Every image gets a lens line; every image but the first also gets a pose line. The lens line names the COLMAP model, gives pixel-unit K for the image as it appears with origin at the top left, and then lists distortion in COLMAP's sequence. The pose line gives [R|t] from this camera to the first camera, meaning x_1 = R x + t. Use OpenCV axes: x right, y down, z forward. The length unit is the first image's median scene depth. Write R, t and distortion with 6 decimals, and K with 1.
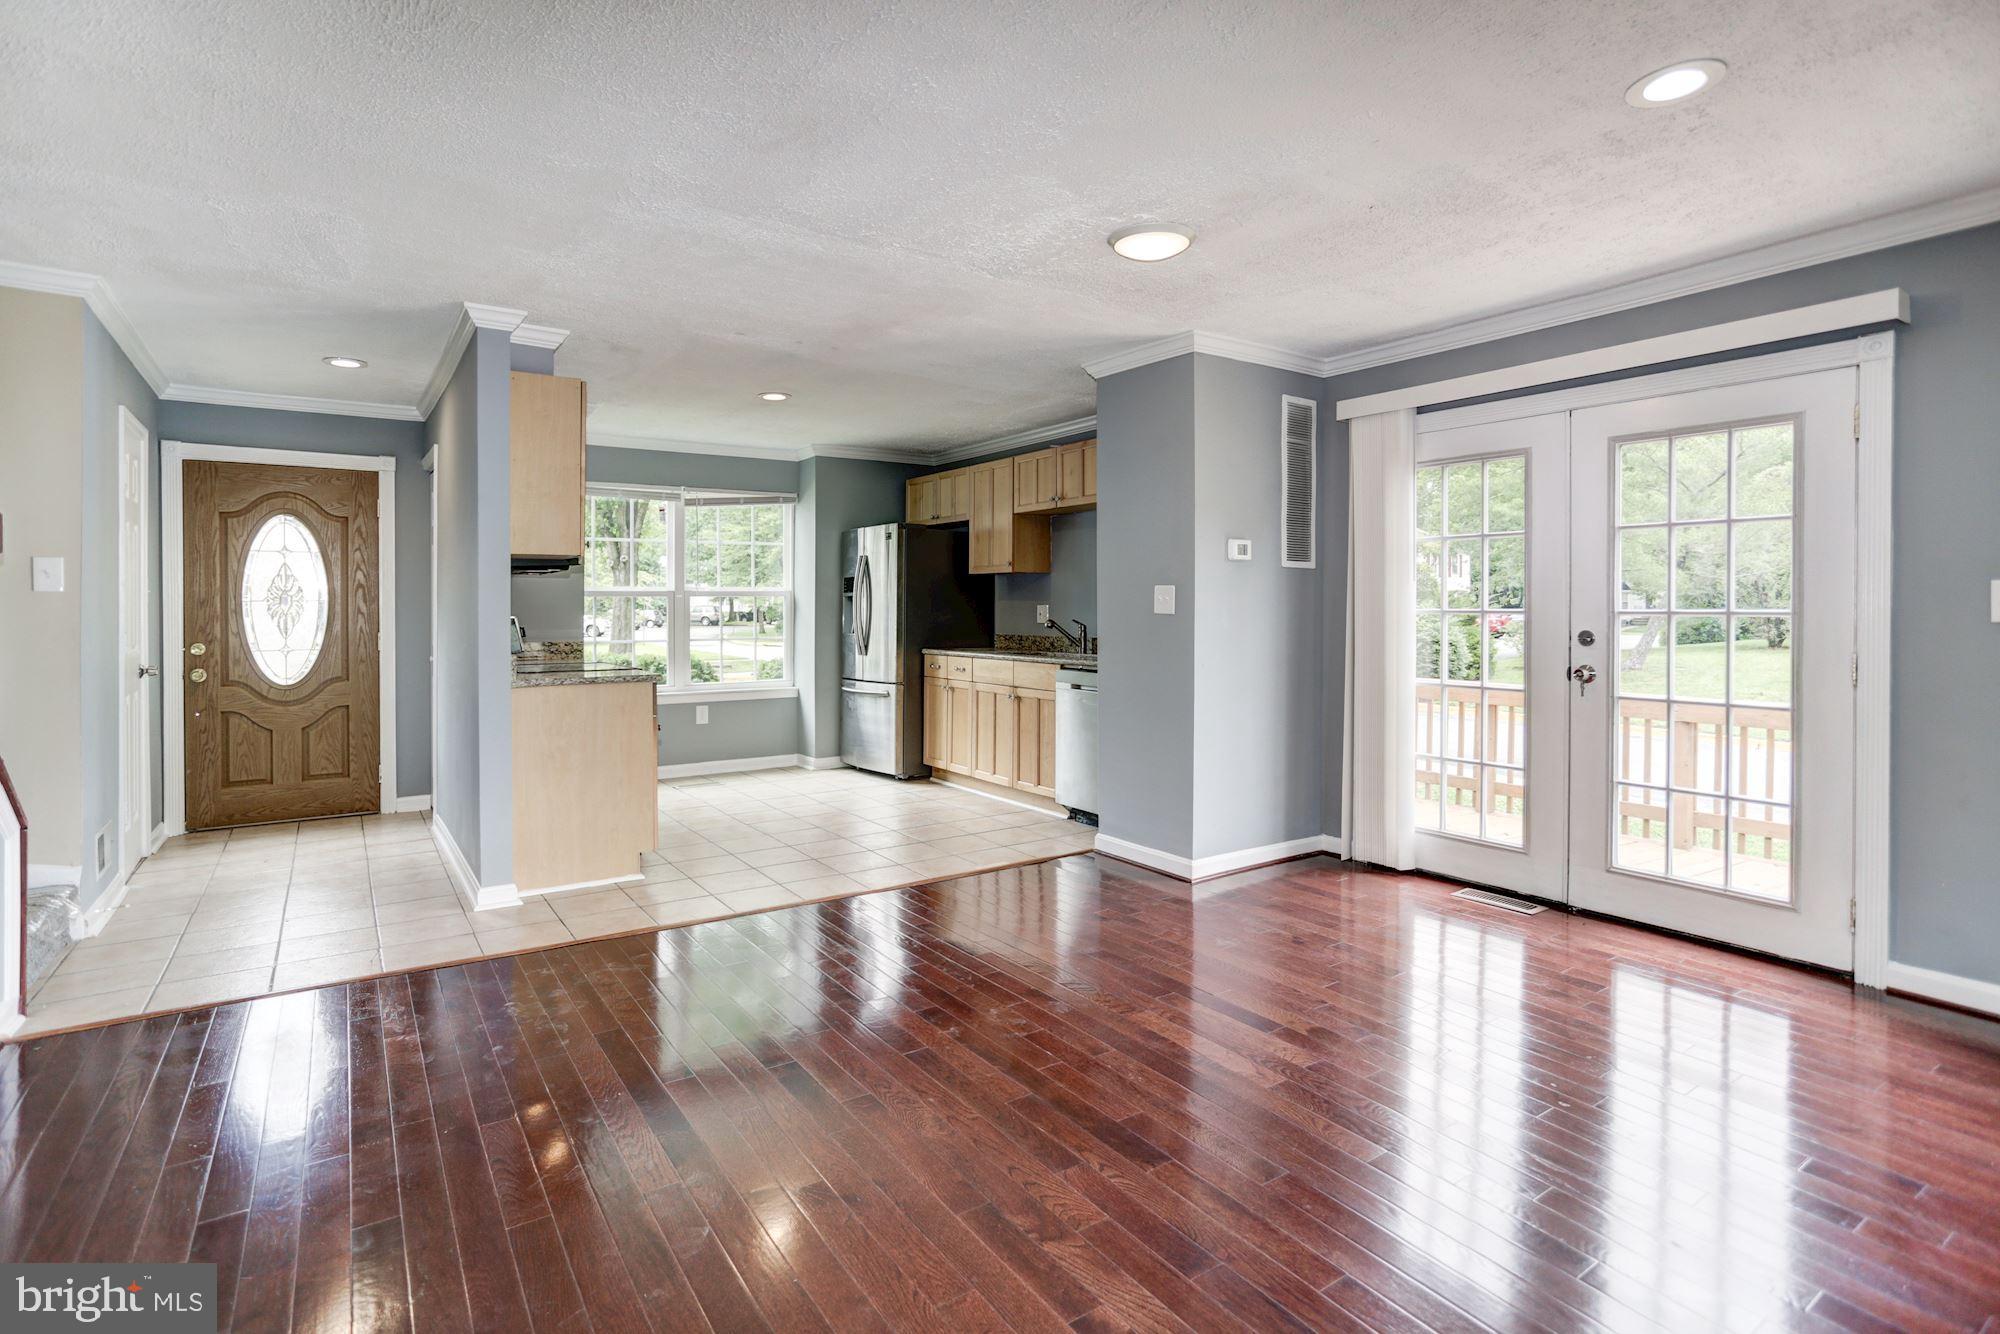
lens RADIAL K [[991.9, 0, 1008.6], [0, 991.9, 617.2], [0, 0, 1]] dist [-0.022302, 0.015162]
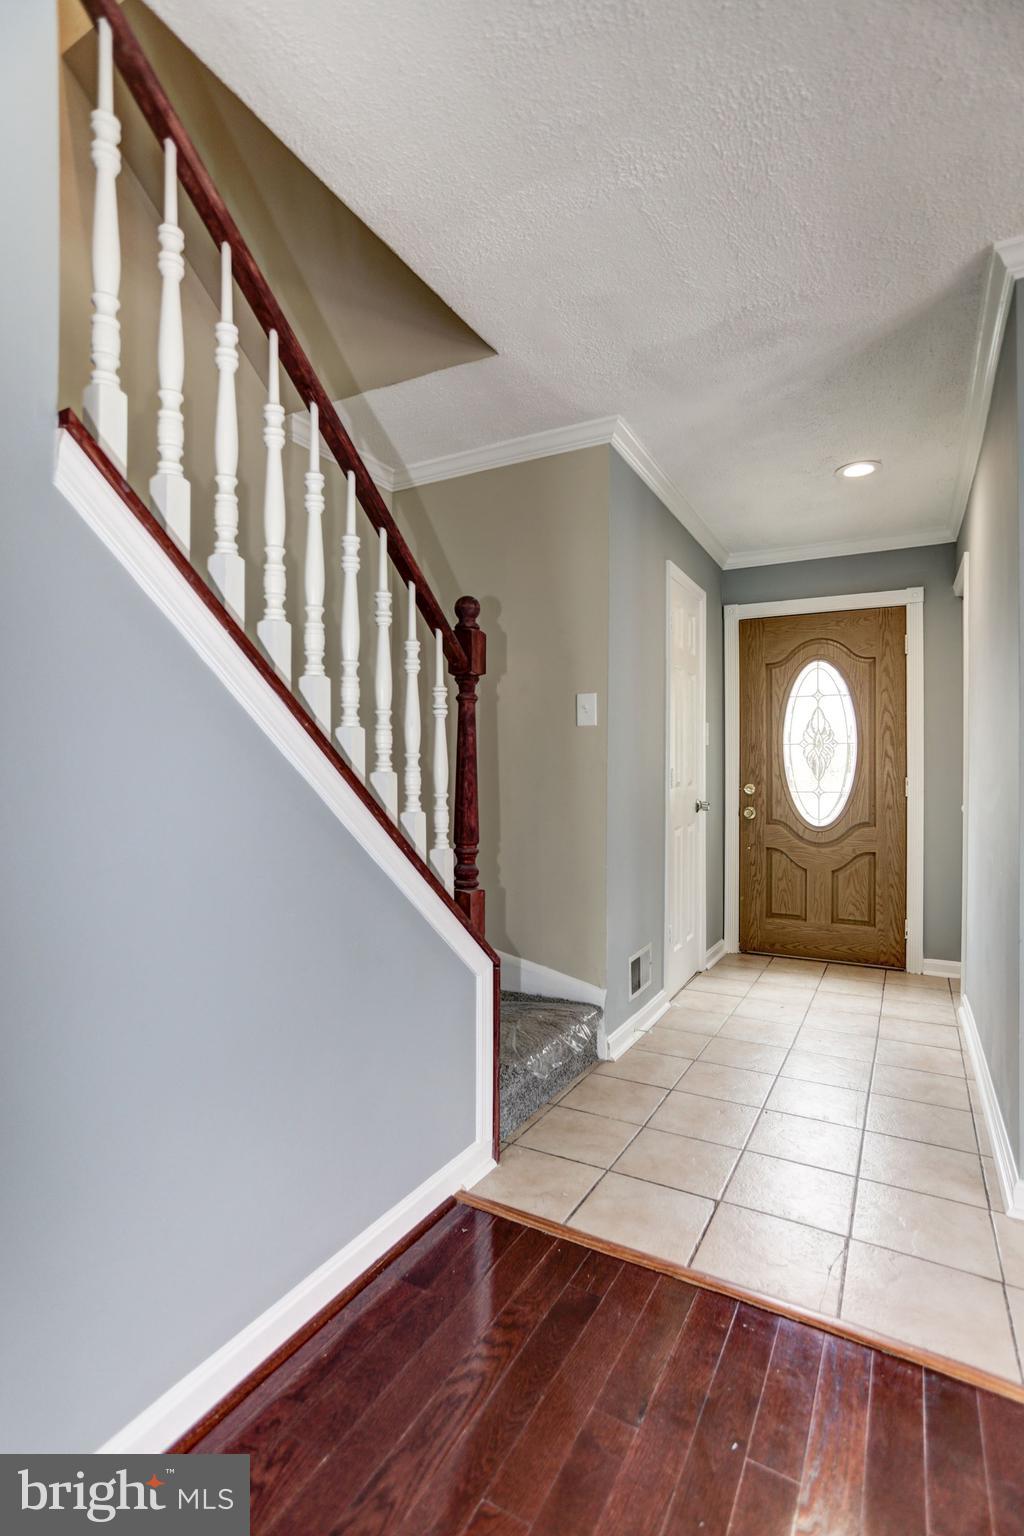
lens RADIAL K [[761.8, 0, 497.9], [0, 761.8, 756.5], [0, 0, 1]] dist [-0.022302, 0.015162]
pose [[0.448222, -0.007974, -0.893887, -0.182489], [-0.014289, 0.999769, -0.016084, 0.013758], [0.893808, 0.019982, 0.448004, 0.356210]]
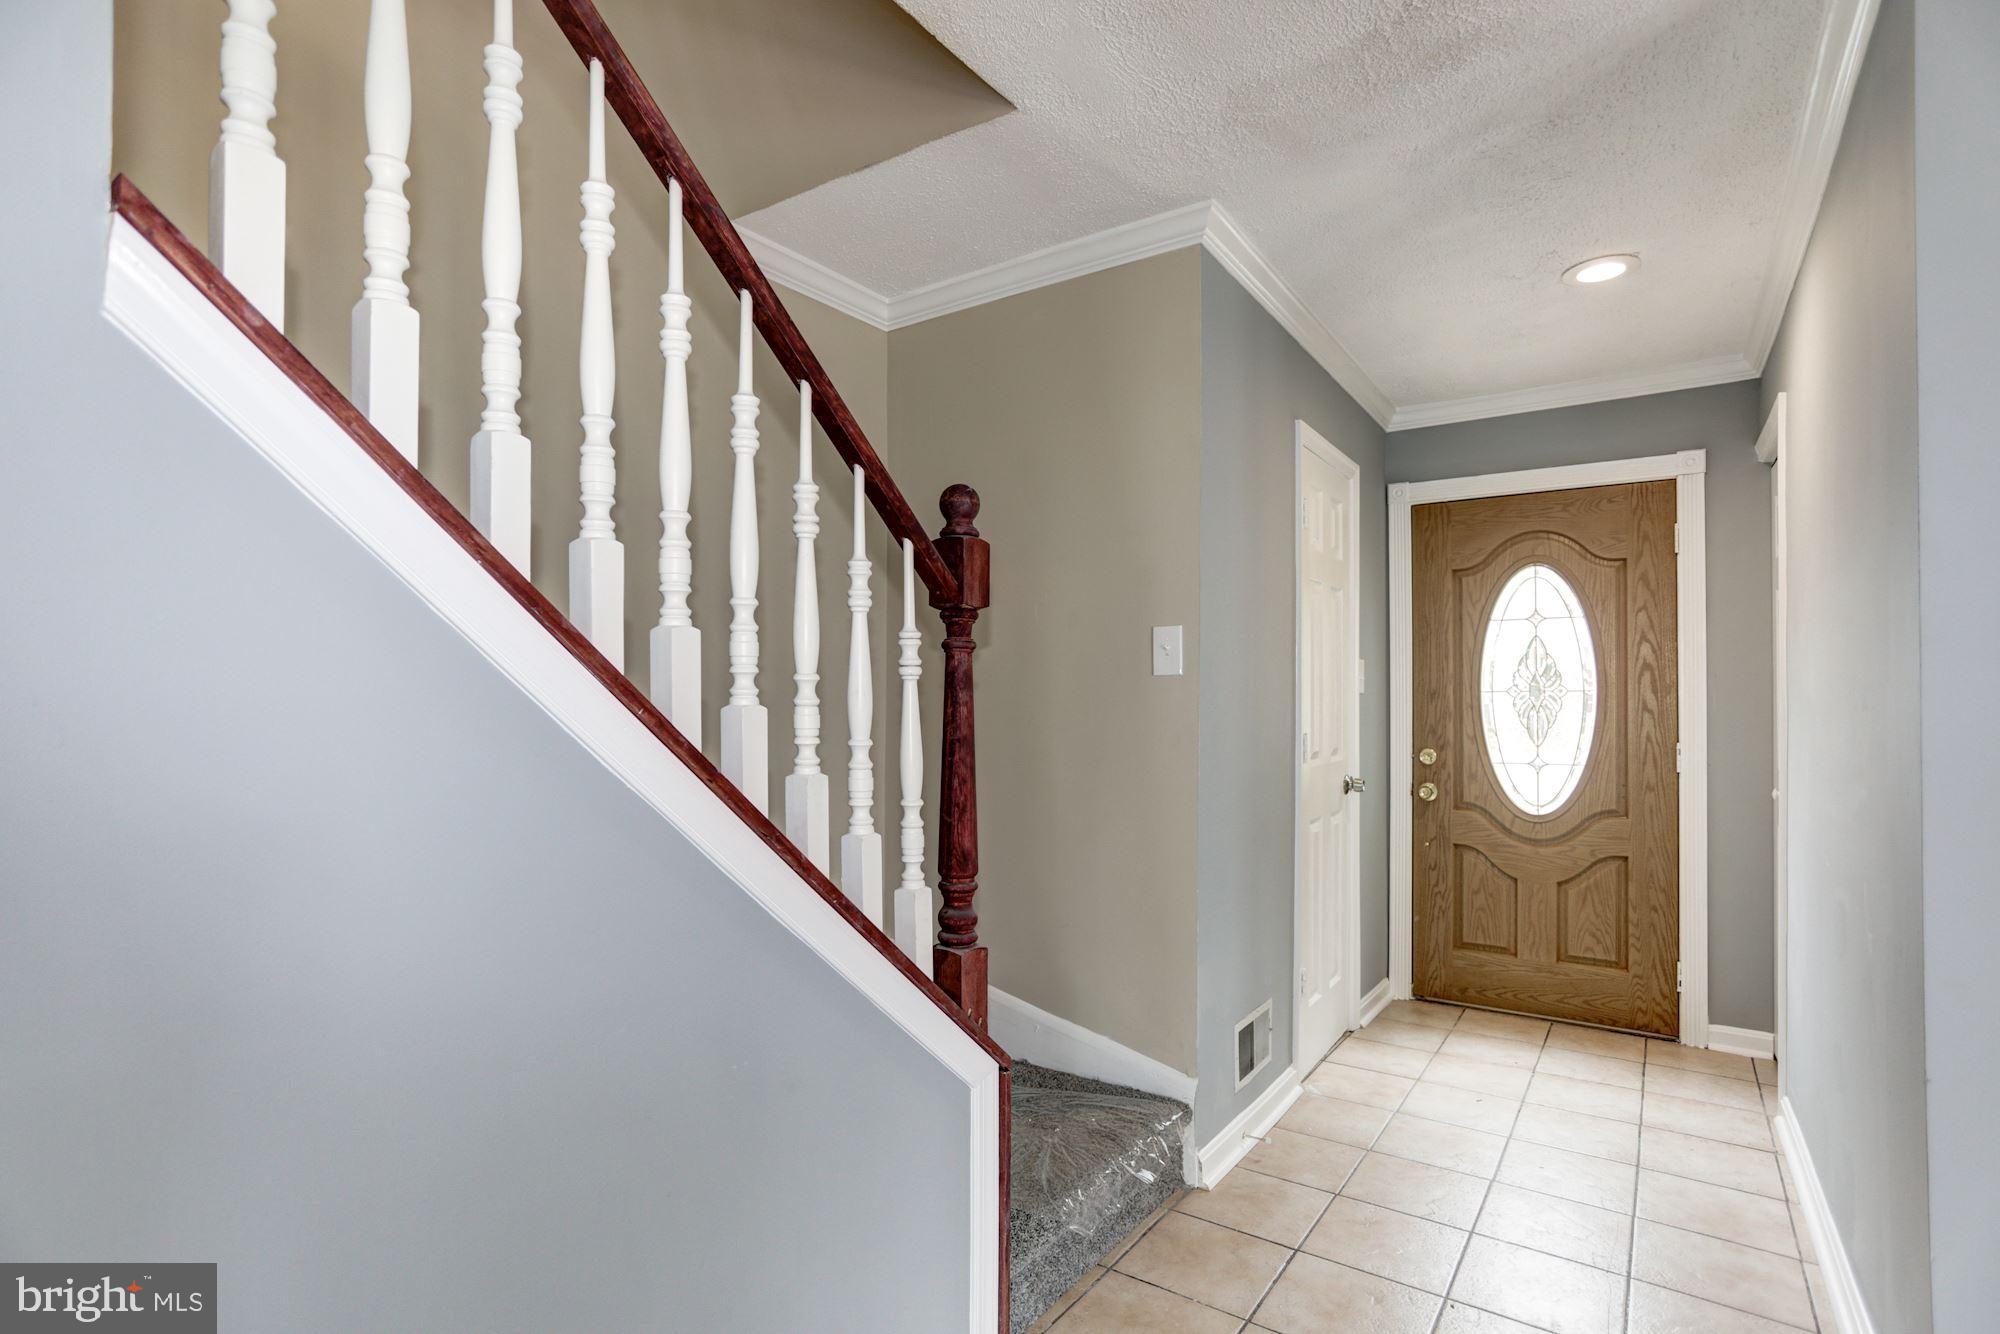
lens RADIAL K [[991.9, 0, 979.0], [0, 991.9, 683.2], [0, 0, 1]] dist [-0.022302, 0.015162]
pose [[0.347026, -0.011348, -0.937787, -0.234503], [-0.013848, 0.999756, -0.017222, -0.005057], [0.937753, 0.018963, 0.346784, 0.412468]]
